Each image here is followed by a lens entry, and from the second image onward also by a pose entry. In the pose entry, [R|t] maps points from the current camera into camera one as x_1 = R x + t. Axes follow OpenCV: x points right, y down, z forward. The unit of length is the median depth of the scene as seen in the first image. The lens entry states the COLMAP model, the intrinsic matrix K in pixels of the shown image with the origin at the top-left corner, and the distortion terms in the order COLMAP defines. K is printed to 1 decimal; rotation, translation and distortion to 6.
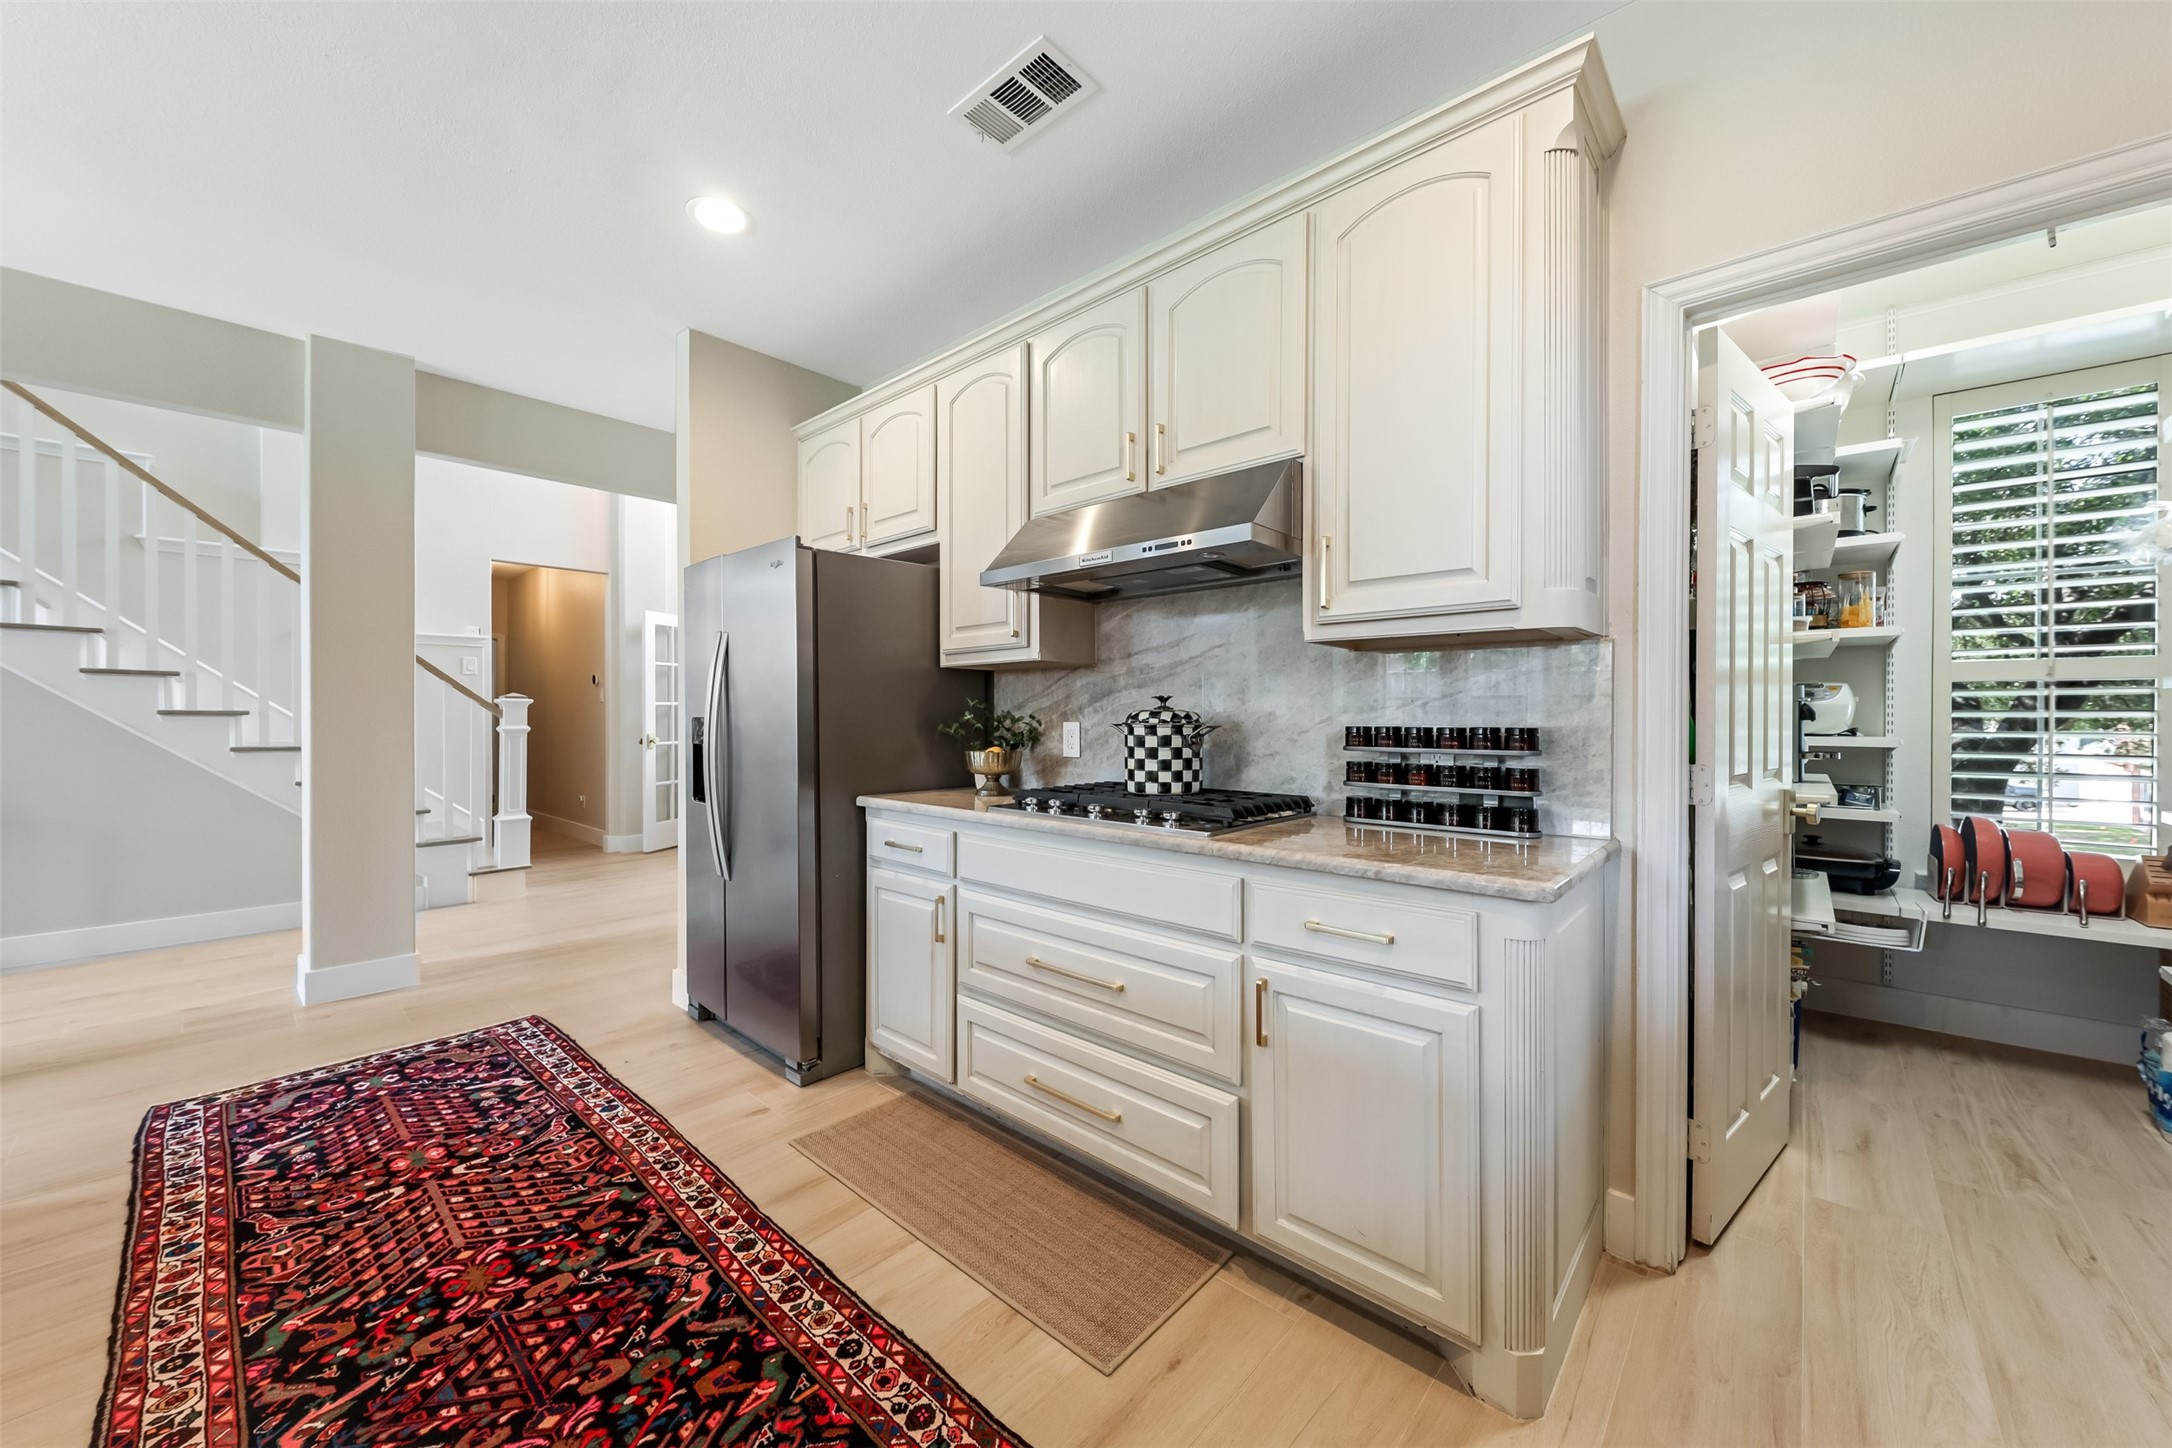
lens RADIAL K [[793.9, 0, 1092.5], [0, 793.9, 713.8], [0, 0, 1]] dist [0.007136, -0.005038]
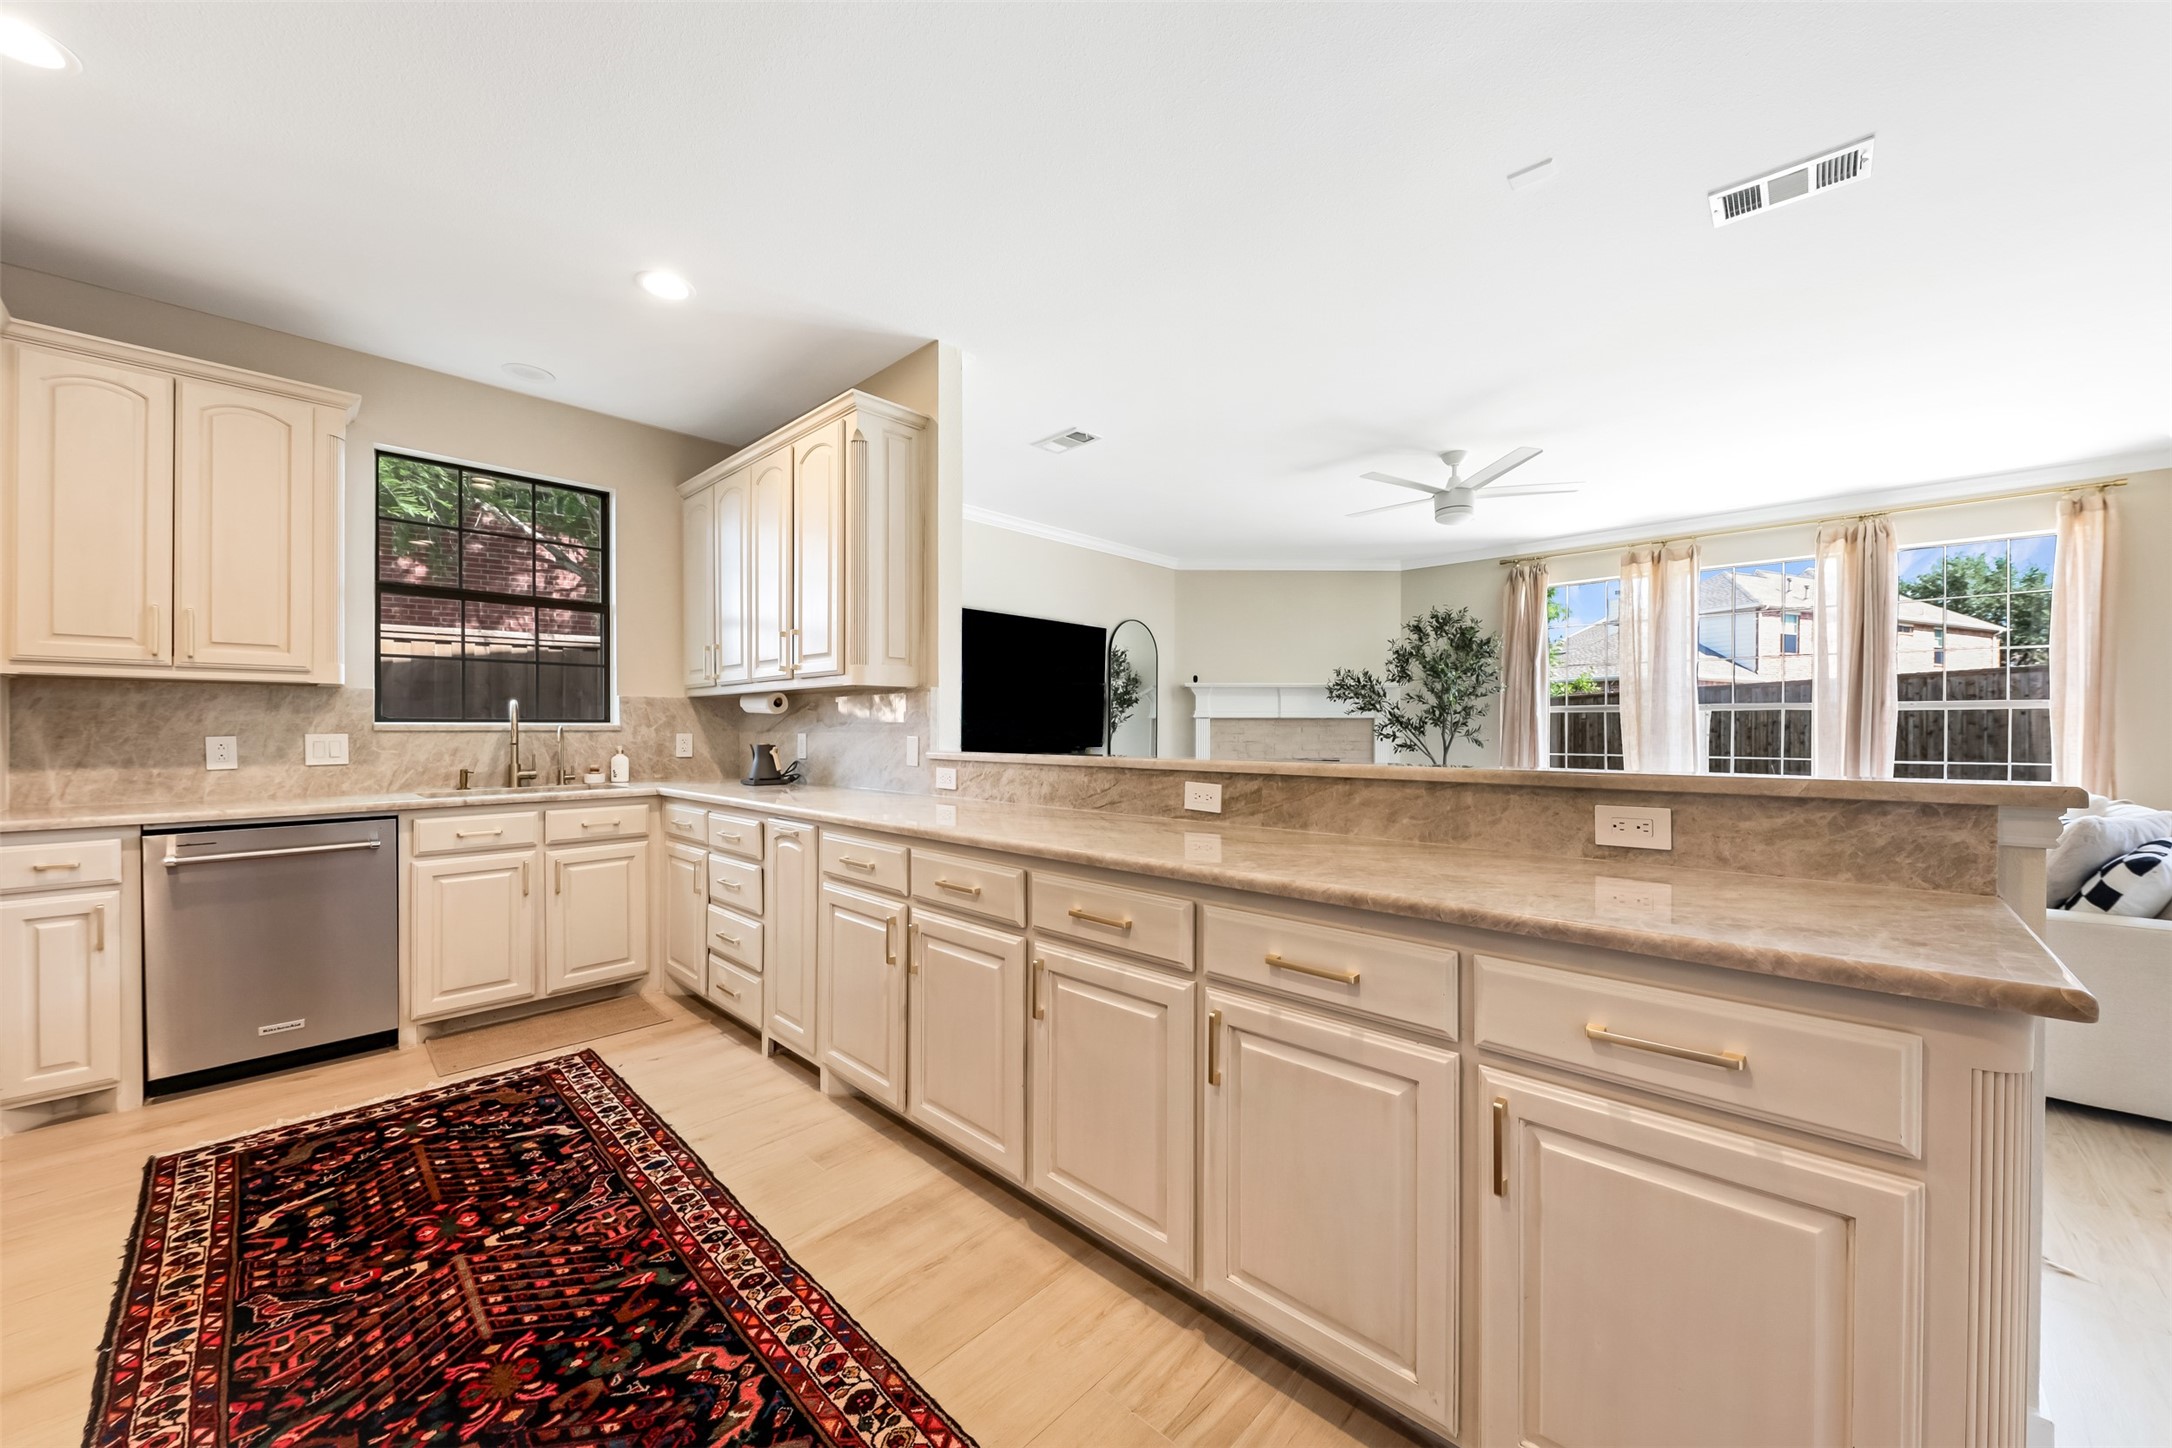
lens RADIAL K [[793.9, 0, 1099.9], [0, 793.9, 727.4], [0, 0, 1]] dist [0.007136, -0.005038]
pose [[-0.999705, -0.001078, 0.024252, -0.871272], [-0.001016, 0.999996, 0.002577, -0.000881], [-0.024255, 0.002552, -0.999703, 1.191508]]
